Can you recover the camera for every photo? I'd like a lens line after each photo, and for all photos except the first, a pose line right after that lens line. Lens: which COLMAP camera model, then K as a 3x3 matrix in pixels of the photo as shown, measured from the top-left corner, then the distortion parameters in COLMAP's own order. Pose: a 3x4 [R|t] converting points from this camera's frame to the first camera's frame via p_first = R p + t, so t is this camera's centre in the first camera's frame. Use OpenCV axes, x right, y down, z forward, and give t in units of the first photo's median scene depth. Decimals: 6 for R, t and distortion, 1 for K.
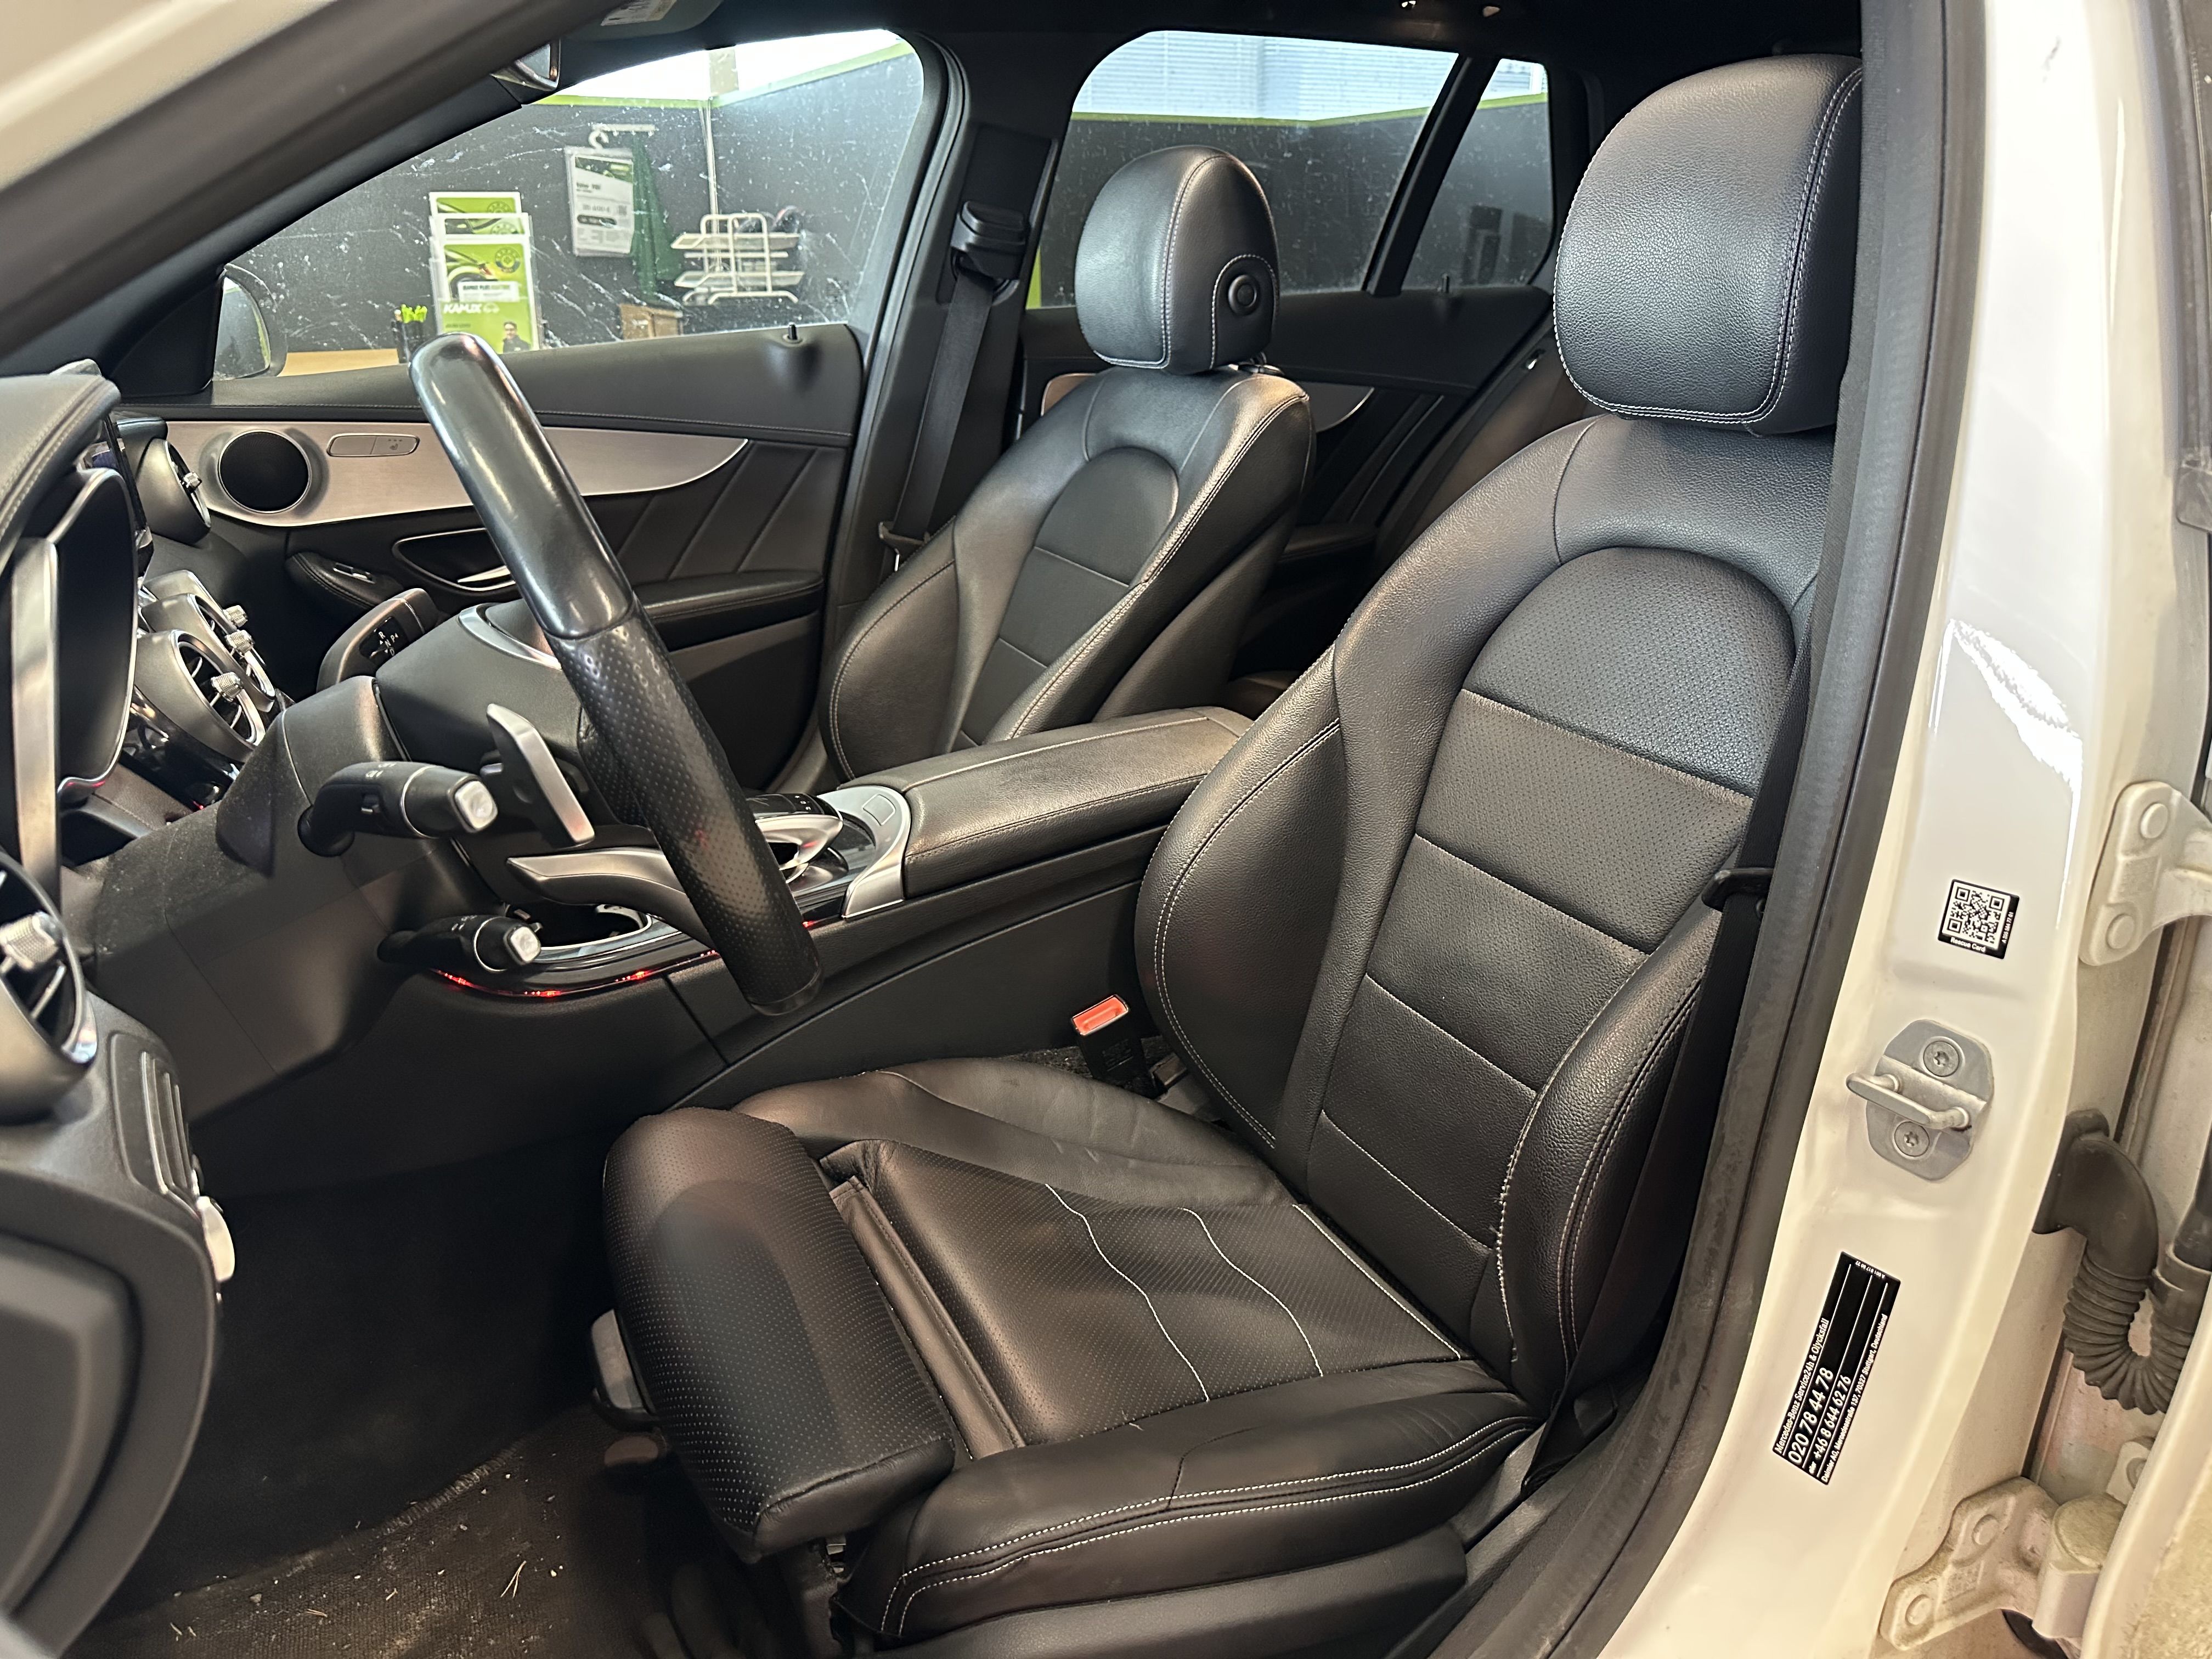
lens RADIAL K [[1558.4, 0, 1081.0], [0, 1558.4, 835.1], [0, 0, 1]] dist [0.049942, -0.074408]
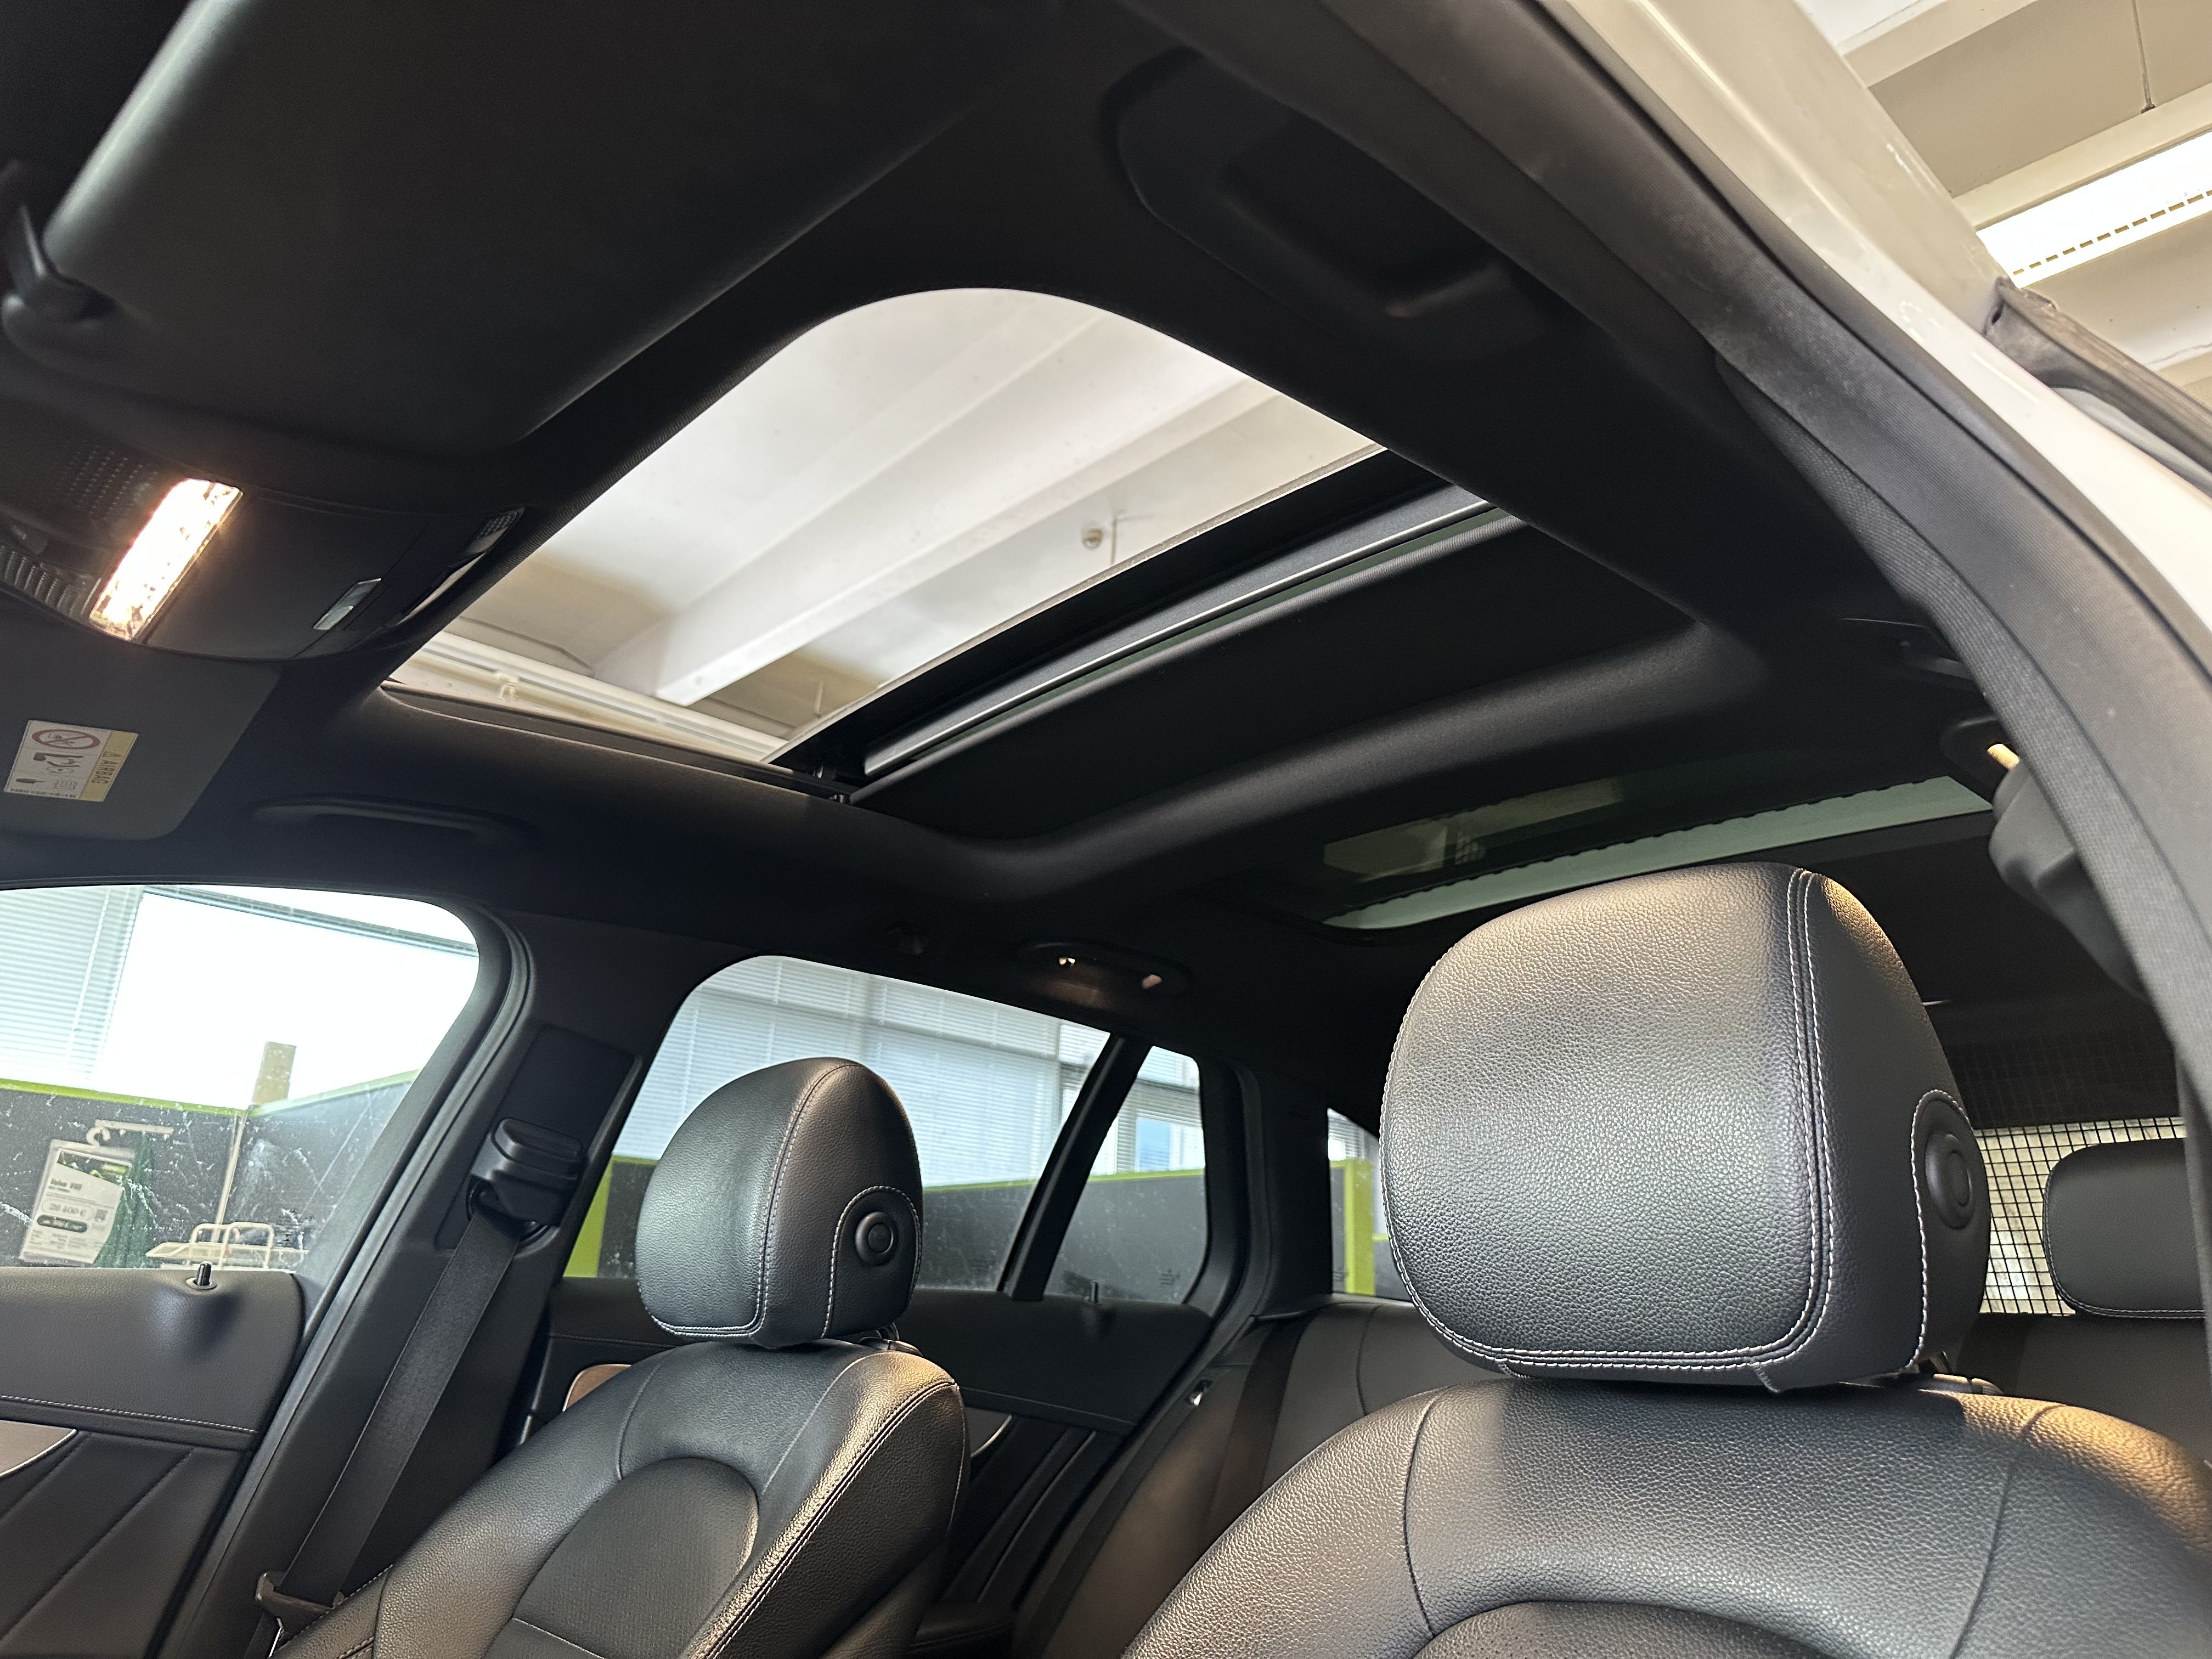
lens RADIAL K [[1558.4, 0, 1081.0], [0, 1558.4, 835.1], [0, 0, 1]] dist [0.049942, -0.074408]
pose [[0.964546, 0.135468, 0.226495, 0.005002], [0.035252, 0.784388, -0.619268, -0.031548], [-0.261551, 0.605297, 0.751802, 0.262517]]
